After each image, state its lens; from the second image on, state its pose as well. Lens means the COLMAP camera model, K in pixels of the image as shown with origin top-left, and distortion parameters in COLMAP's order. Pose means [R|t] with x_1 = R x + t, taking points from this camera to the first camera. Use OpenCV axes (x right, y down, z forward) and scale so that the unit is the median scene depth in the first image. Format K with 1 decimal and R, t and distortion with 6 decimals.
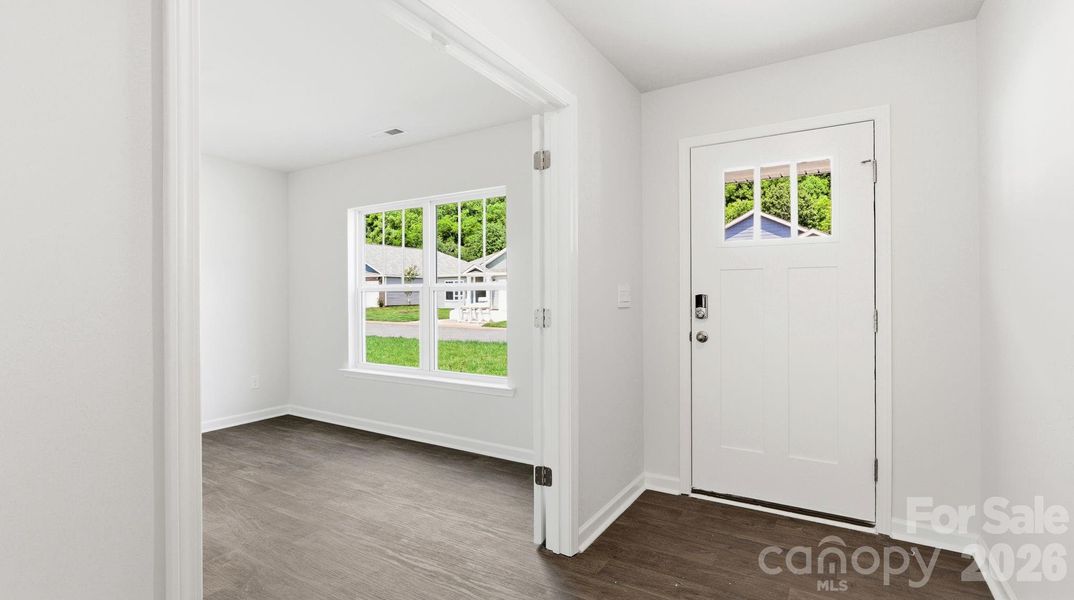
lens RADIAL K [[502.8, 0, 537.0], [0, 502.8, 300.0], [0, 0, 1]] dist [0.000244, 0.000011]
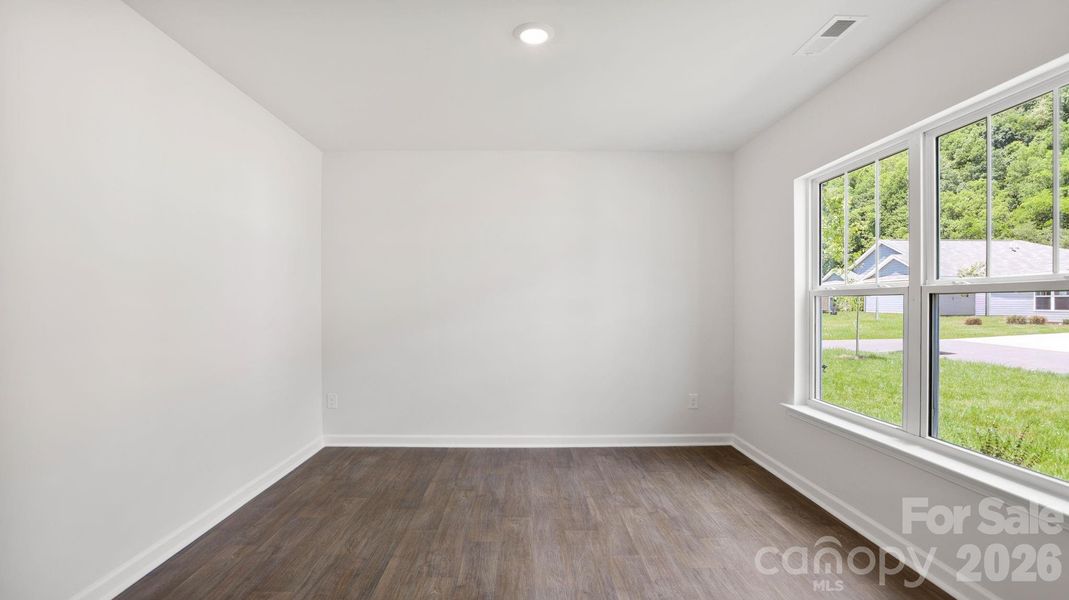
lens RADIAL K [[511.5, 0, 534.5], [0, 511.5, 300.0], [0, 0, 1]] dist [-0.003348, -0.000477]
pose [[0.570637, 0.003879, -0.821193, 0.009075], [-0.013951, 0.999890, -0.004971, -0.001500], [0.821084, 0.014293, 0.570629, 0.286804]]
